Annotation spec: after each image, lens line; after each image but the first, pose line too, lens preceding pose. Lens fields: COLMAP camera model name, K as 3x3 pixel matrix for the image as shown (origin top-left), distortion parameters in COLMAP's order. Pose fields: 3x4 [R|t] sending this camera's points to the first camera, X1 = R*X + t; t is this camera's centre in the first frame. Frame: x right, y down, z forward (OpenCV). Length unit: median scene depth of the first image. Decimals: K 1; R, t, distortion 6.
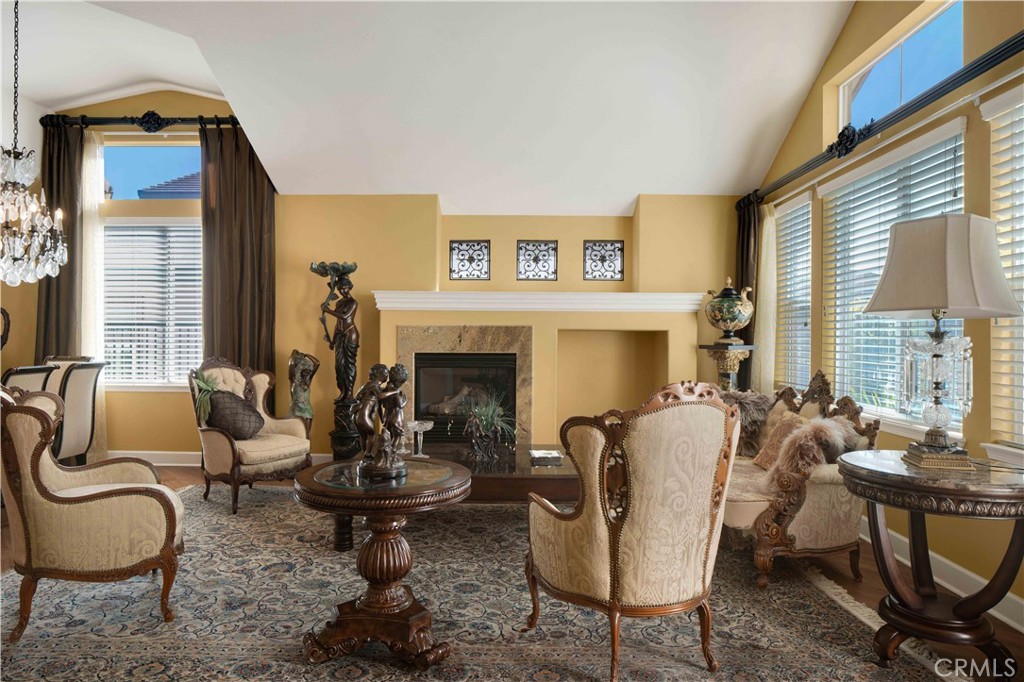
lens RADIAL K [[619.5, 0, 512.0], [0, 619.5, 341.0], [0, 0, 1]] dist [-0.022410, 0.002249]
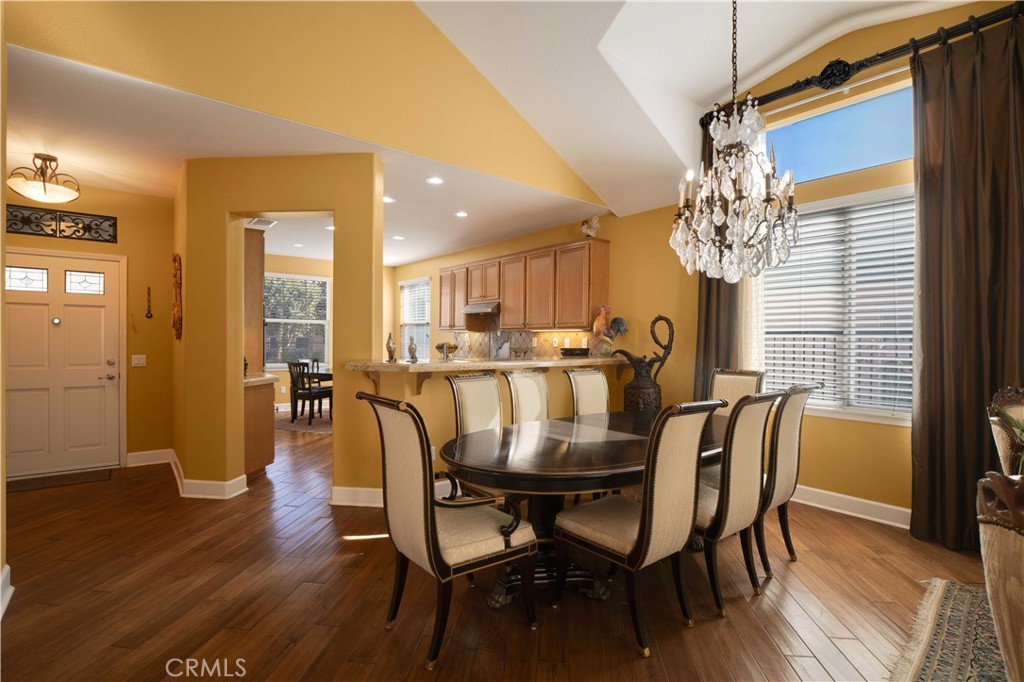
lens RADIAL K [[480.5, 0, 512.0], [0, 480.5, 341.0], [0, 0, 1]] dist [-0.018461, 0.000483]
pose [[0.642114, 0.001835, -0.766607, -0.387785], [-0.011509, 0.999908, -0.007247, -0.007175], [0.766523, 0.013476, 0.642075, 0.297829]]
